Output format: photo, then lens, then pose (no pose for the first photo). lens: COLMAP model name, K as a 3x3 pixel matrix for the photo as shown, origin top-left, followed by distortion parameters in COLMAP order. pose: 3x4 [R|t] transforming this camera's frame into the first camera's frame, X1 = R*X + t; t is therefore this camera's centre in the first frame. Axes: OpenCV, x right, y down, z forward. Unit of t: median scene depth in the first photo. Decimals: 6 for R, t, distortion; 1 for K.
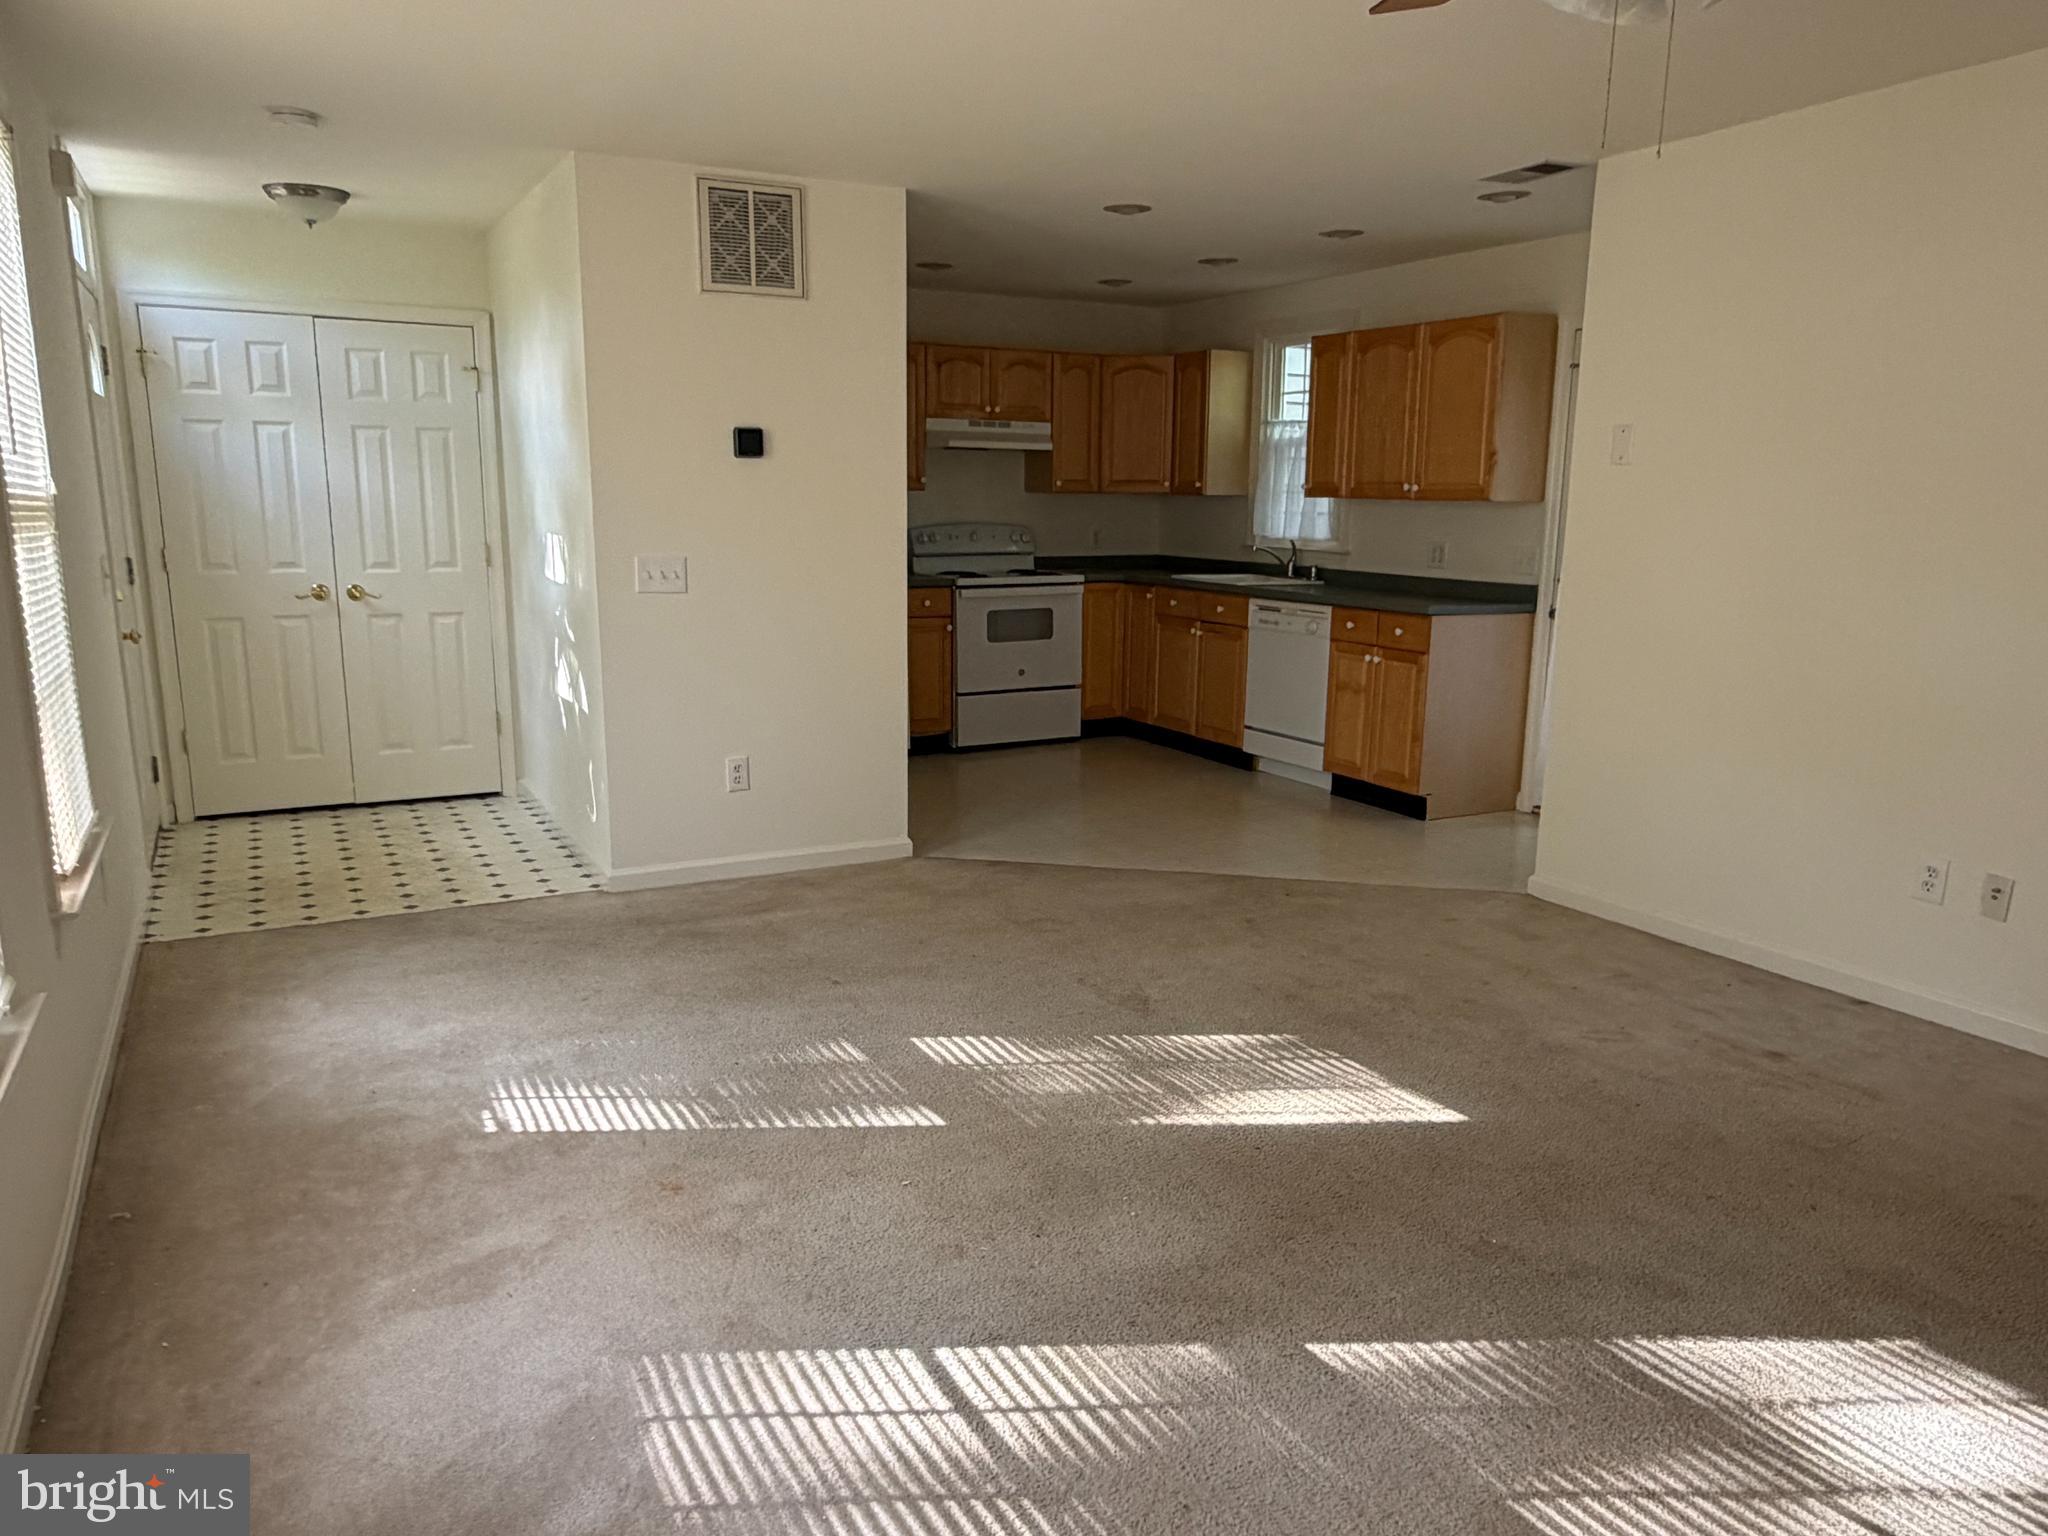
lens RADIAL K [[1405.9, 0, 1025.7], [0, 1405.9, 772.0], [0, 0, 1]] dist [-0.000608, 0.001561]
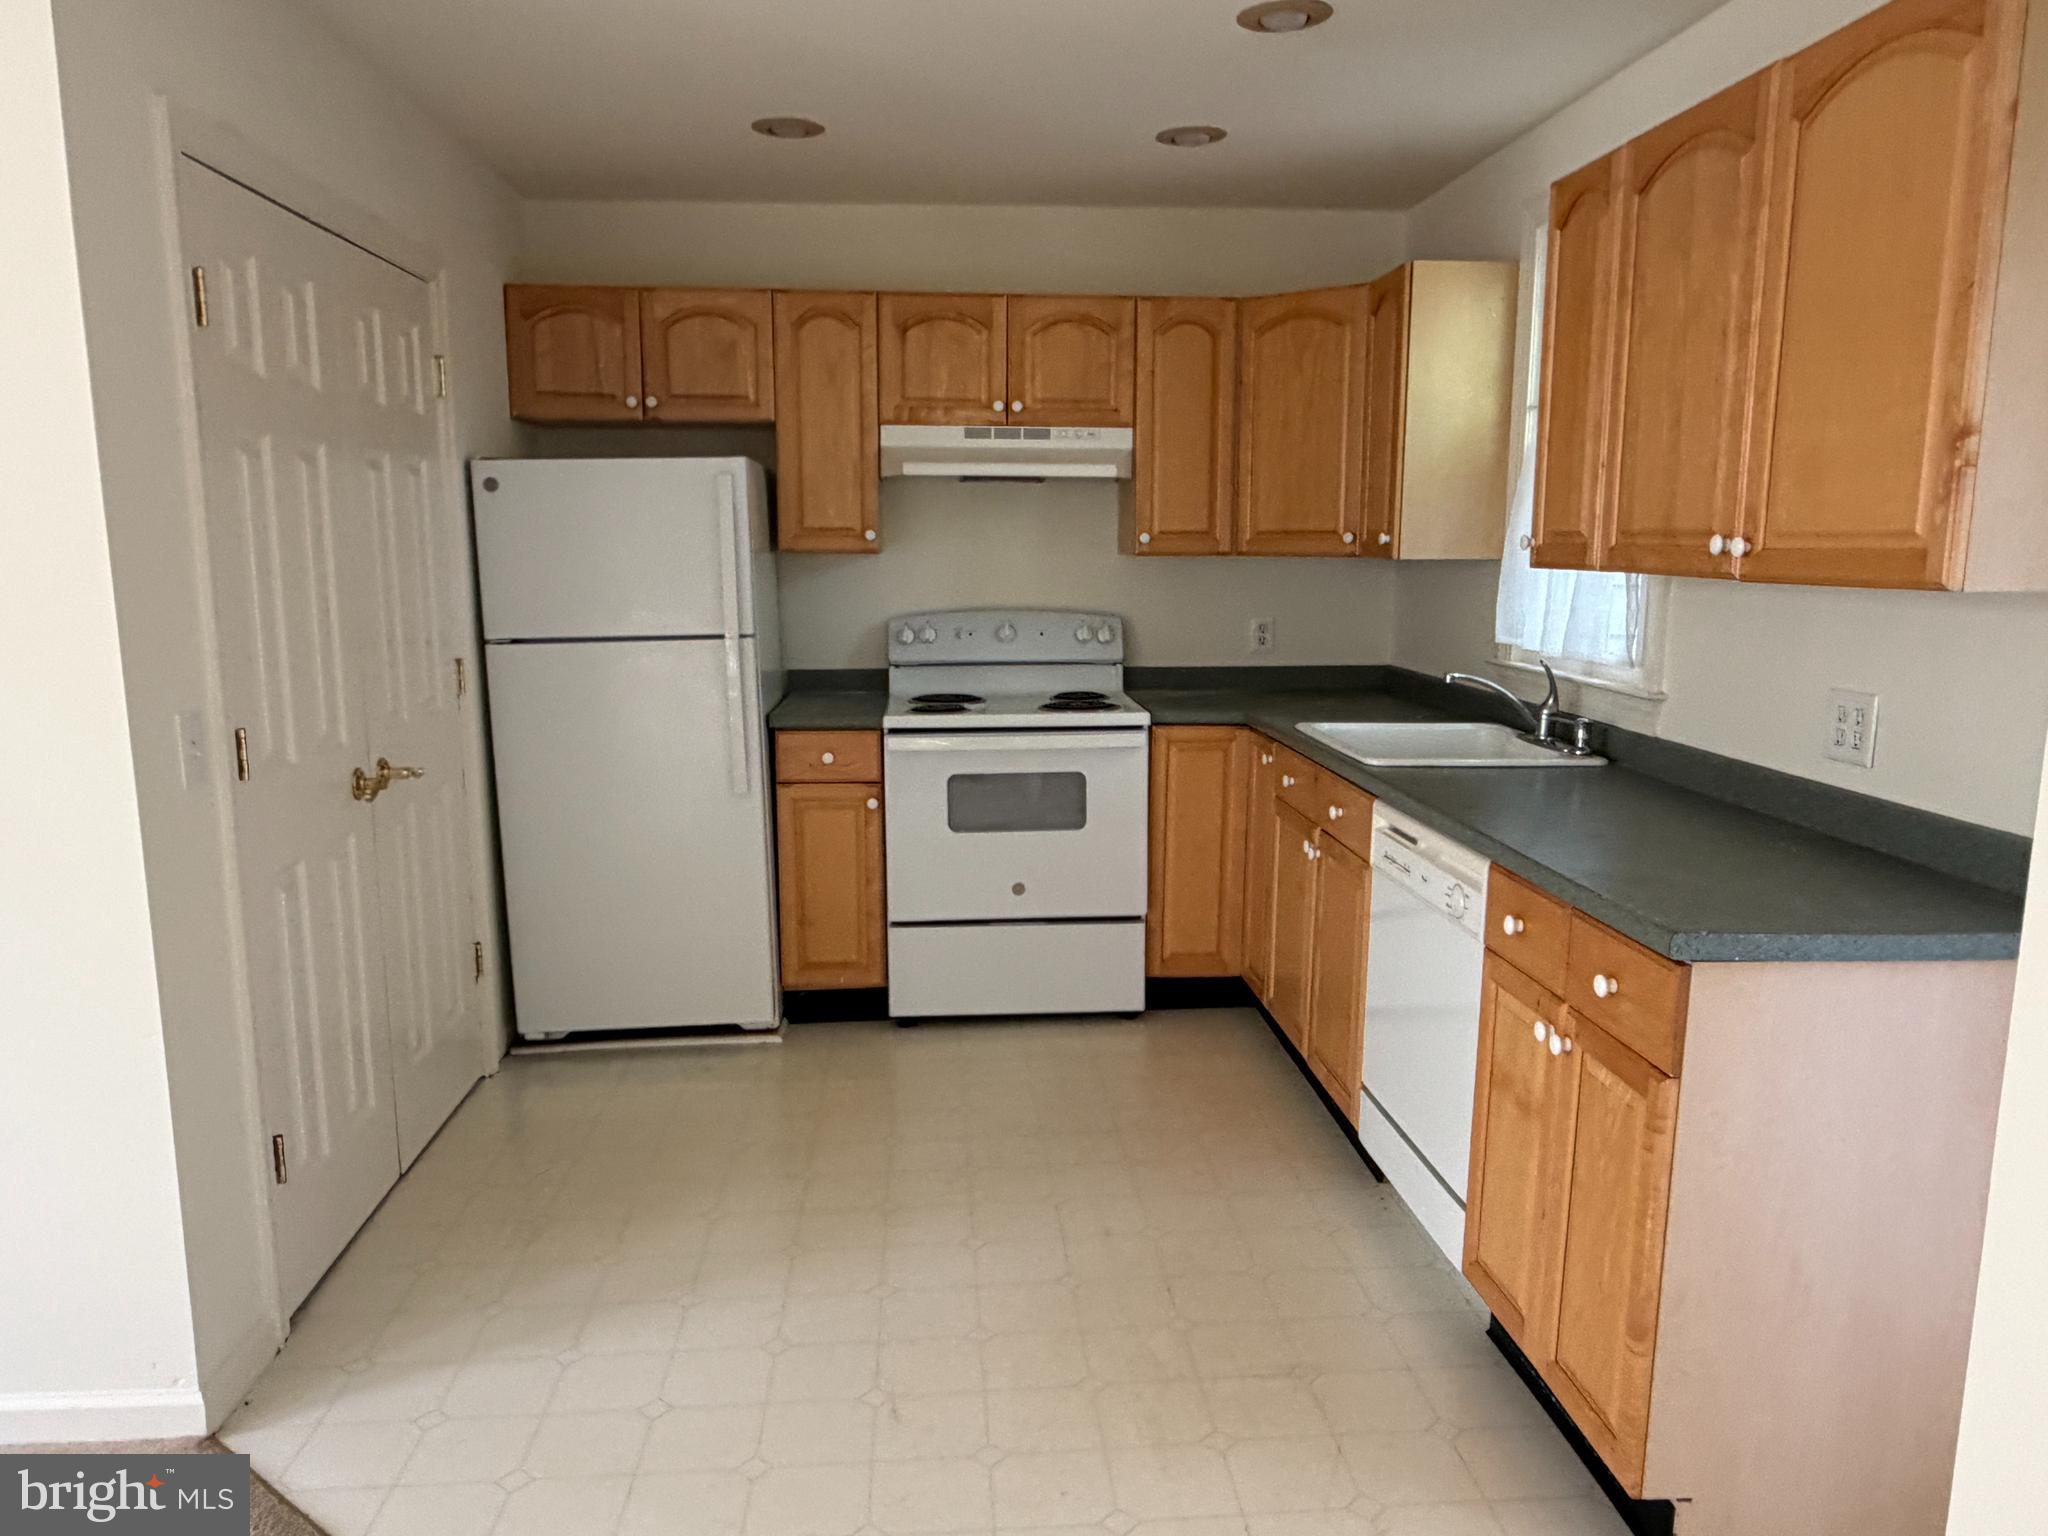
lens RADIAL K [[1405.9, 0, 1022.5], [0, 1405.9, 774.1], [0, 0, 1]] dist [-0.000608, 0.001561]
pose [[0.913421, 0.057148, -0.402984, 0.212683], [-0.070550, 0.997337, -0.018477, -0.104688], [0.400855, 0.045307, 0.915020, 0.505729]]
